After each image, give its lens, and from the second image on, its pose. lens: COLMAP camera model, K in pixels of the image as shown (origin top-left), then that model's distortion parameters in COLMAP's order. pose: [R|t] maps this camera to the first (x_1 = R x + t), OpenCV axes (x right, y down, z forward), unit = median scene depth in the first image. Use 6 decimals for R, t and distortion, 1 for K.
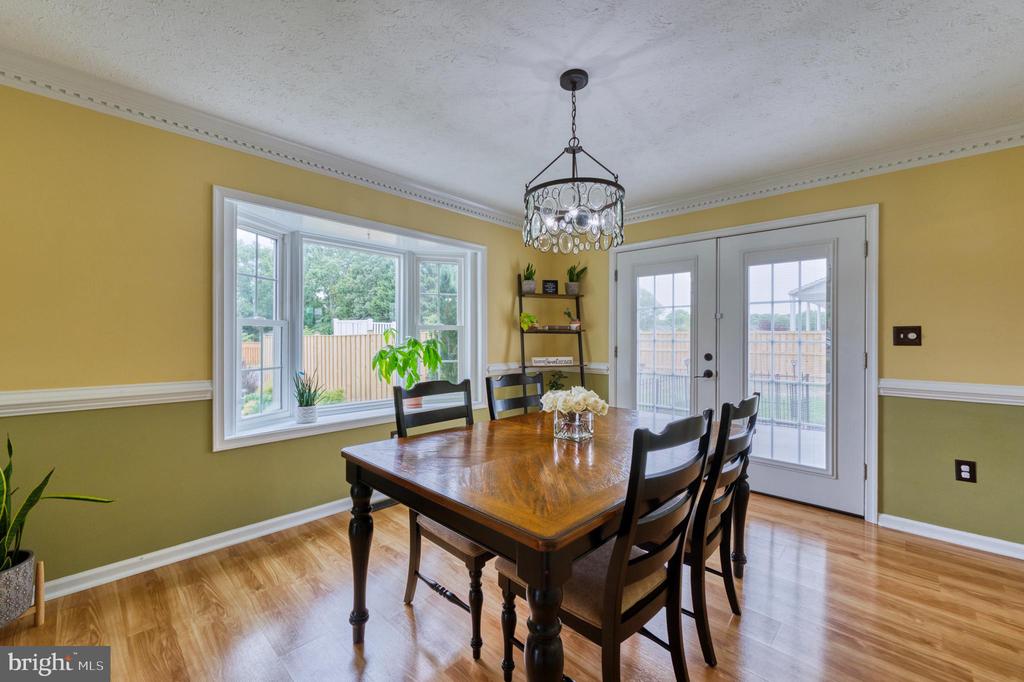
lens RADIAL K [[415.8, 0, 507.7], [0, 415.8, 332.3], [0, 0, 1]] dist [0.002126, -0.000759]
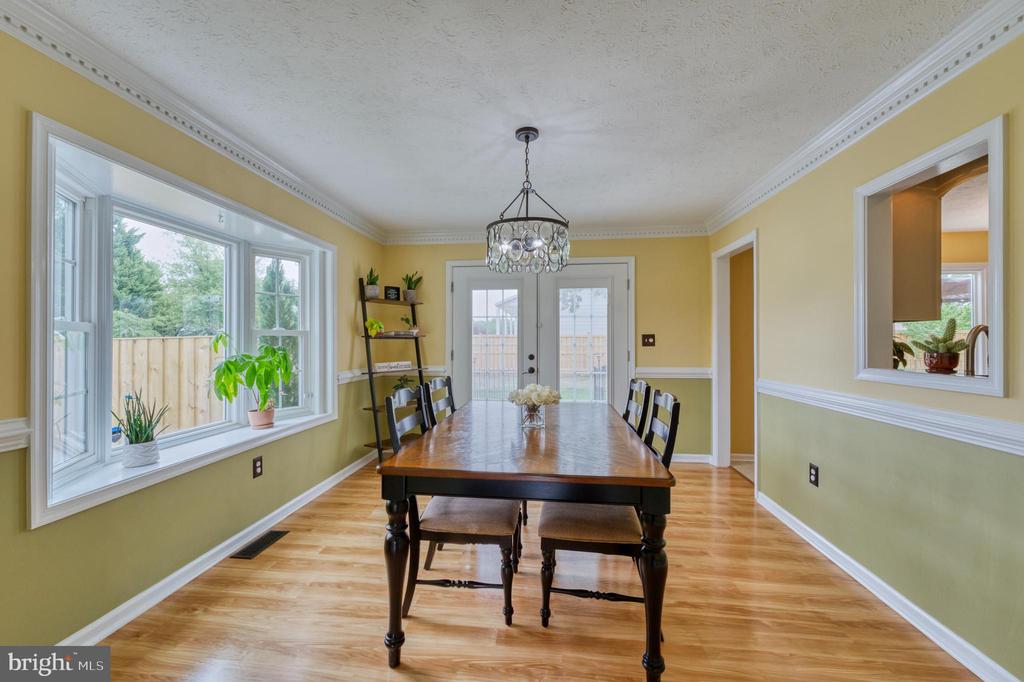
lens RADIAL K [[415.8, 0, 494.9], [0, 415.8, 332.2], [0, 0, 1]] dist [0.002126, -0.000759]
pose [[0.800378, 0.005507, 0.599470, -0.325928], [-0.000561, 0.999964, -0.008437, -0.005759], [-0.599495, 0.006417, 0.800353, 0.039658]]
